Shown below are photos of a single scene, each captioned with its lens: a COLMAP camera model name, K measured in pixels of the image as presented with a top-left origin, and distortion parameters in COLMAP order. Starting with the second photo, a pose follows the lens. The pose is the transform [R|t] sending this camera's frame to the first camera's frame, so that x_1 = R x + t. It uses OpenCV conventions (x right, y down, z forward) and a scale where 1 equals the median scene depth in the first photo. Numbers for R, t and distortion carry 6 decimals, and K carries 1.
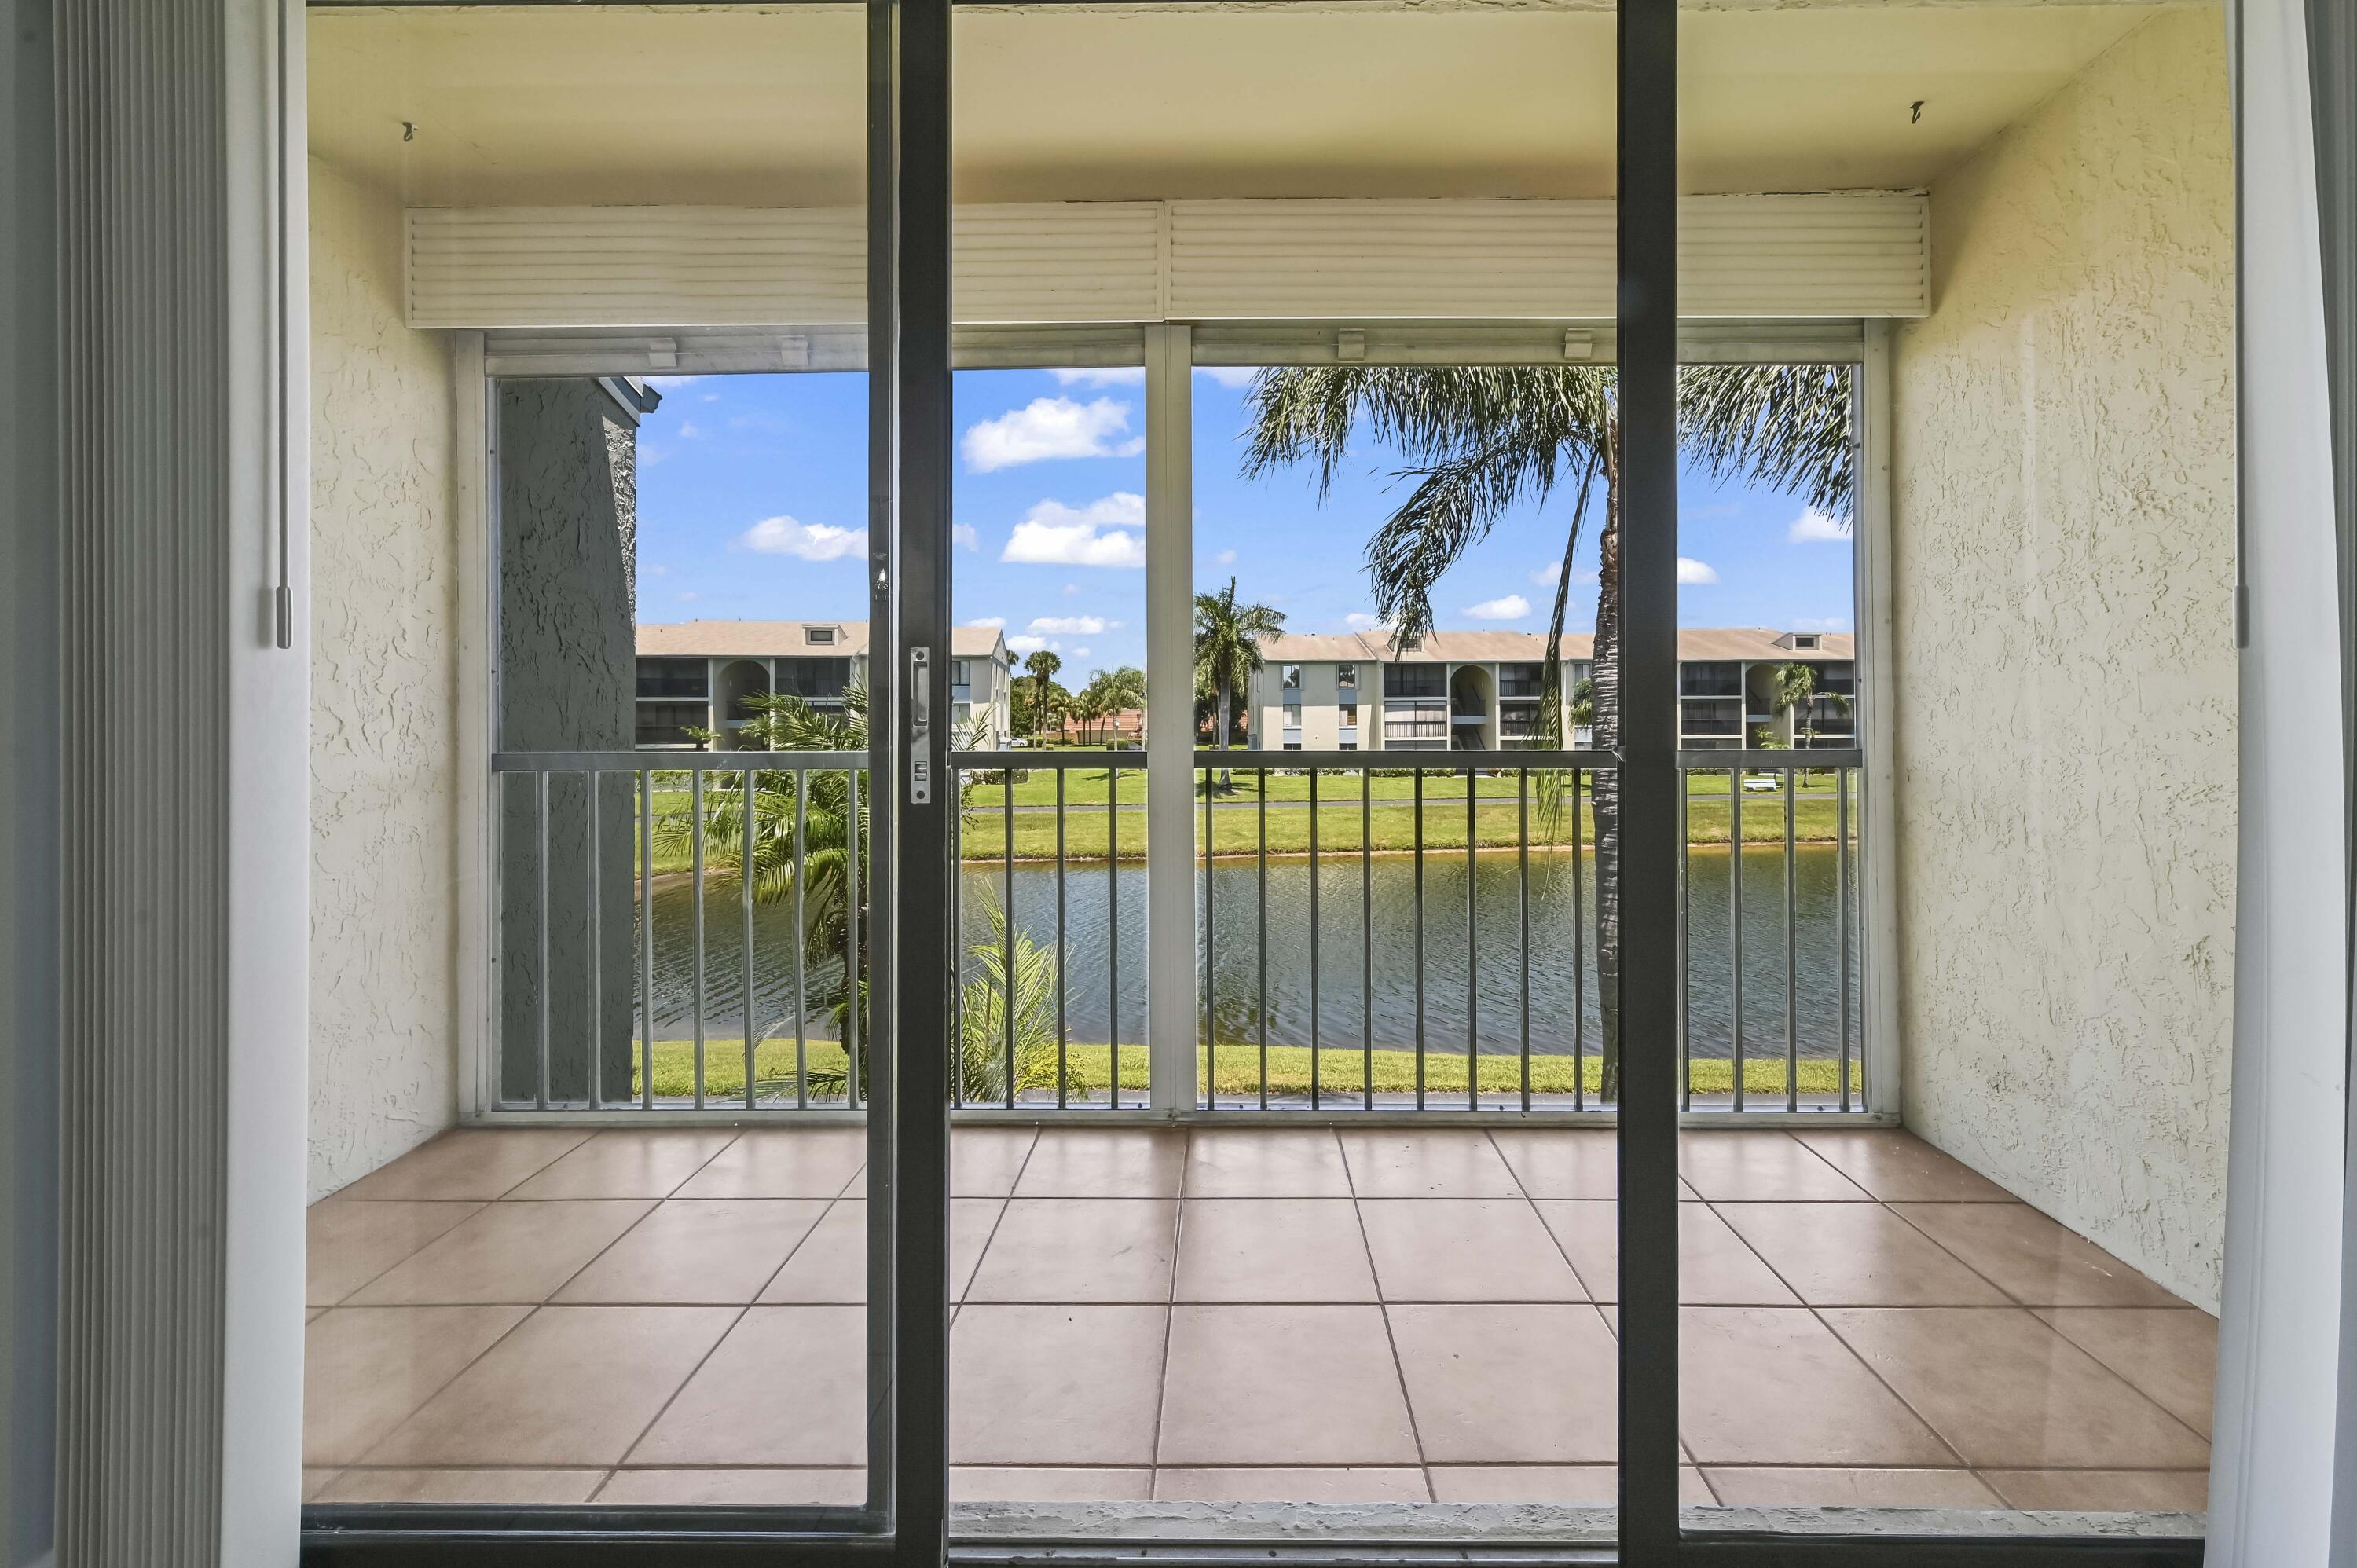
lens RADIAL K [[949.8, 0, 1233.3], [0, 949.8, 714.5], [0, 0, 1]] dist [0.006332, -0.000965]
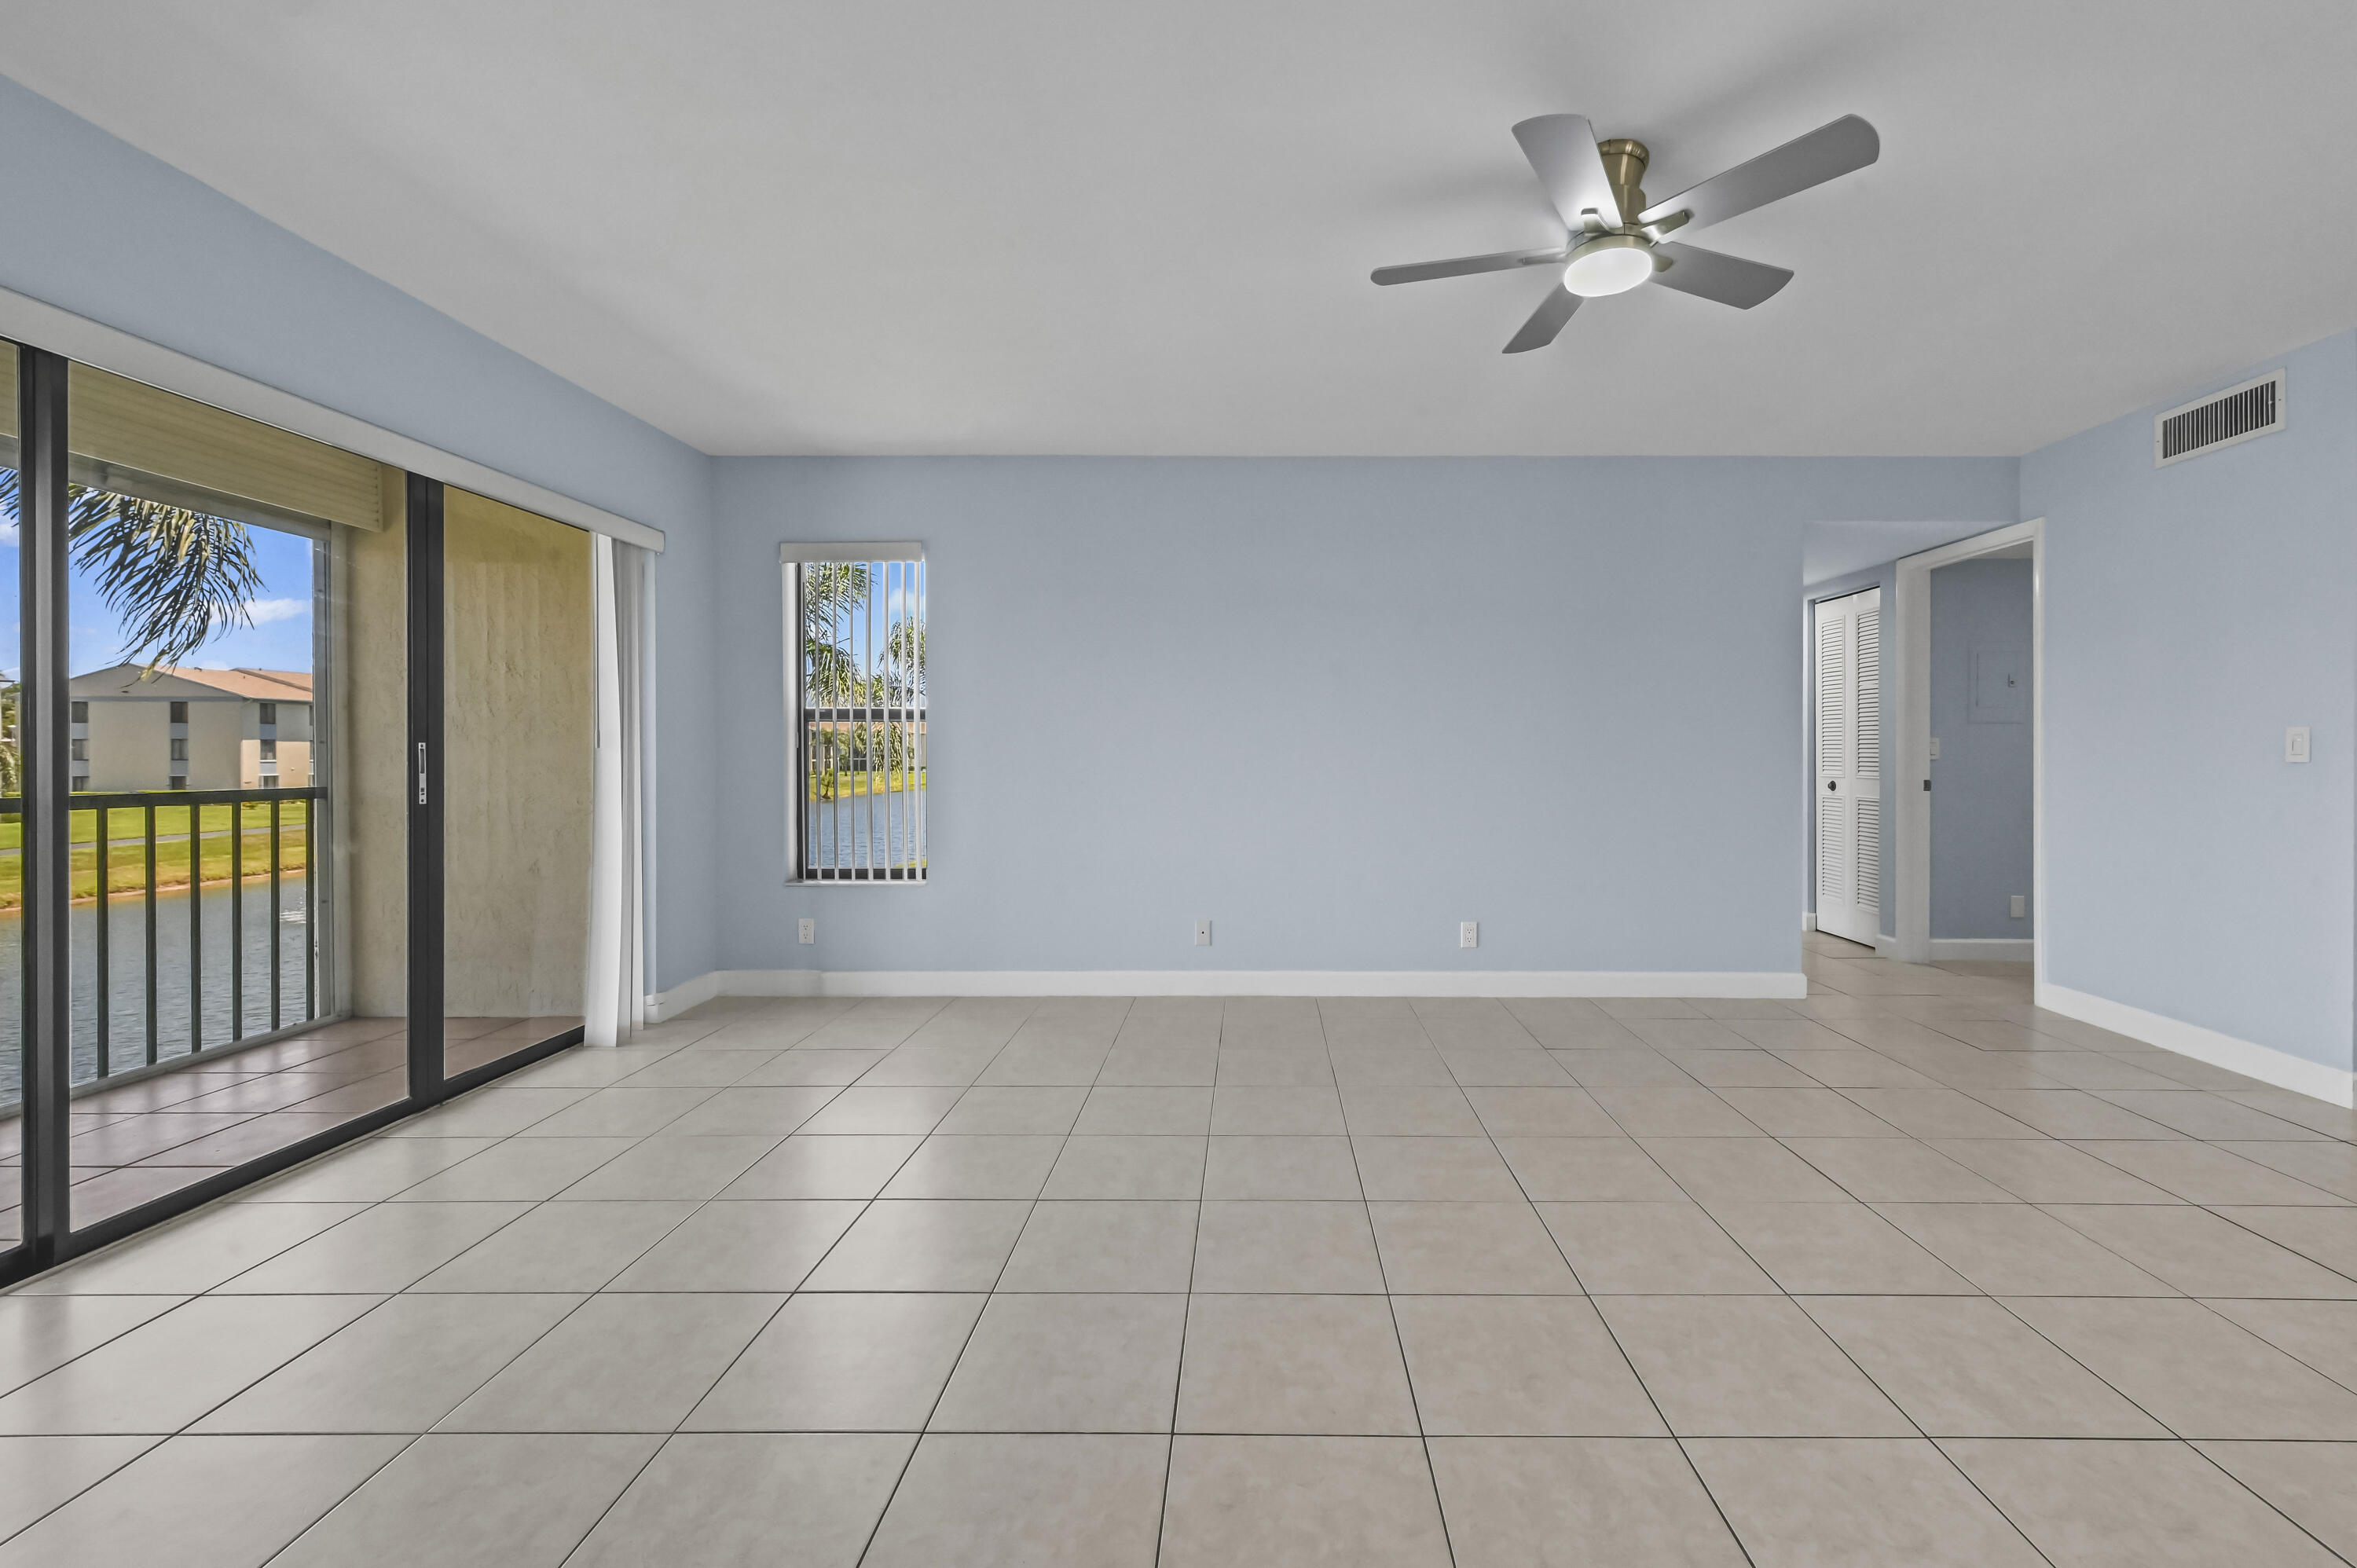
lens RADIAL K [[949.8, 0, 1268.8], [0, 949.8, 762.2], [0, 0, 1]] dist [0.006332, -0.000965]
pose [[0.000104, -0.003199, 0.999995, -0.989826], [-0.004135, 0.999986, 0.003199, -0.016719], [-0.999991, -0.004135, 0.000091, -0.598701]]
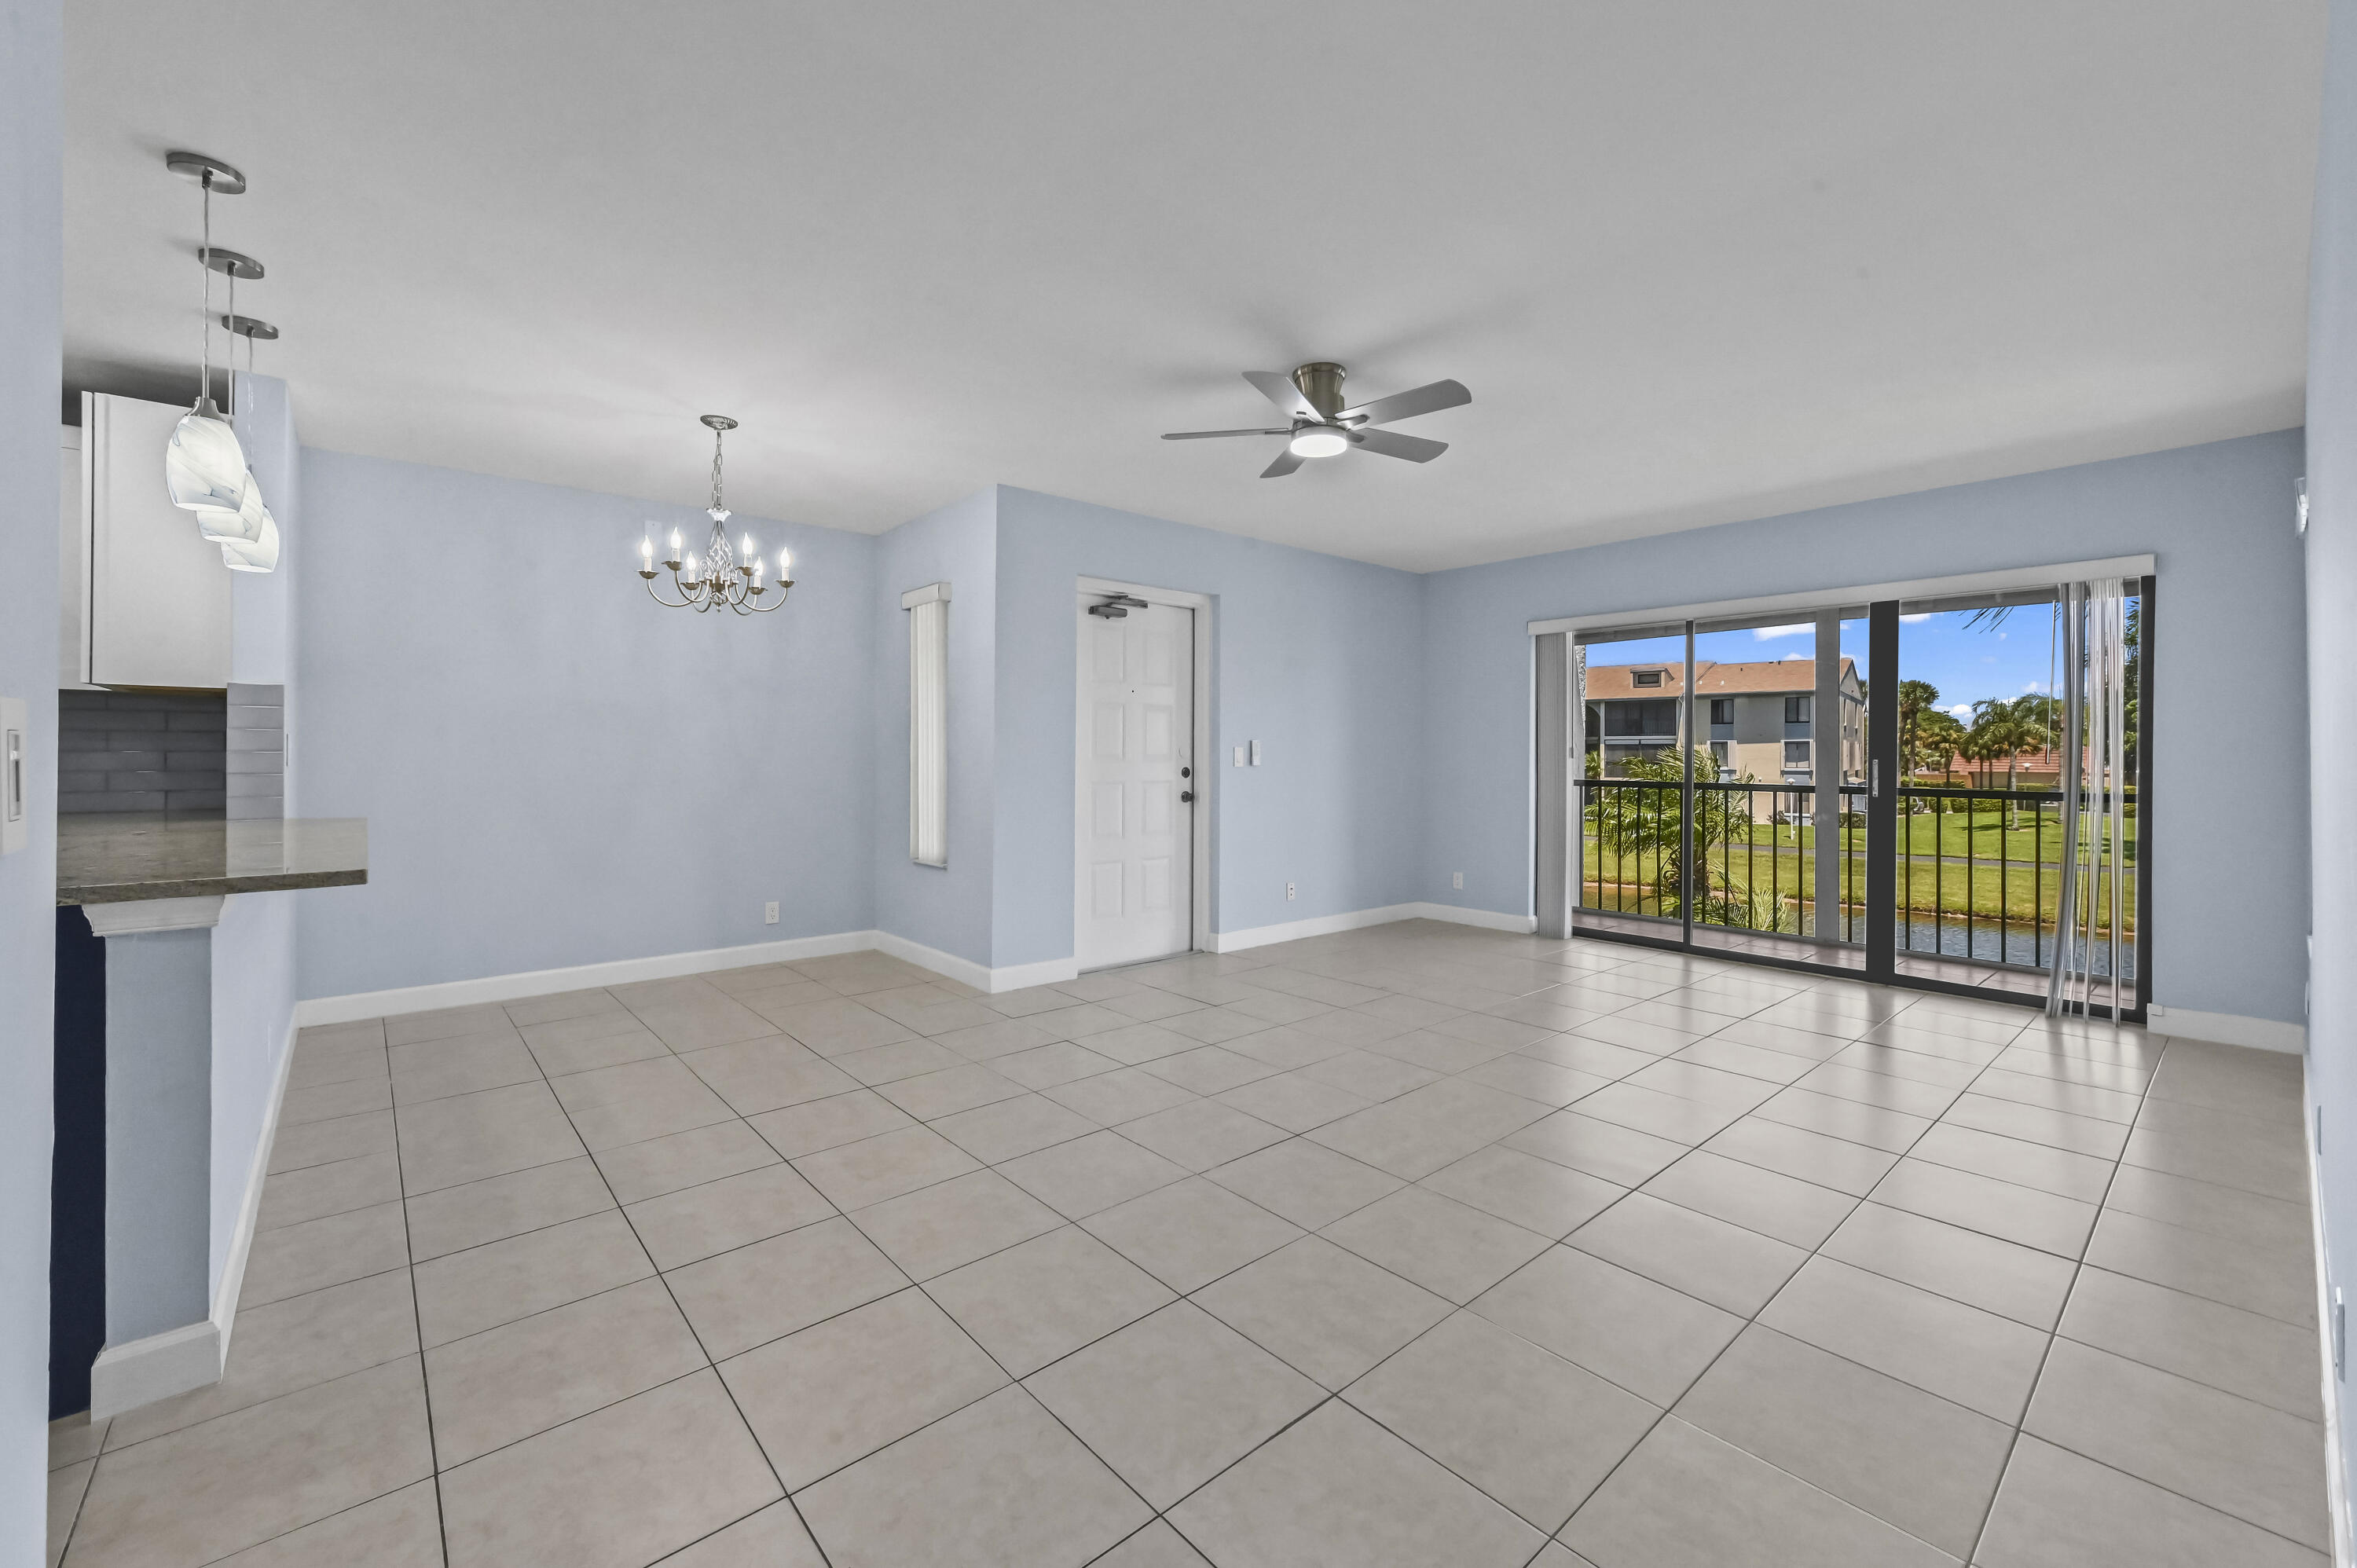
lens RADIAL K [[949.8, 0, 1168.6], [0, 949.8, 752.1], [0, 0, 1]] dist [0.006332, -0.000965]
pose [[0.643297, 0.007123, -0.765583, 0.736546], [-0.004656, 0.999975, 0.005392, -0.052690], [0.765602, 0.000096, 0.643314, -1.888793]]
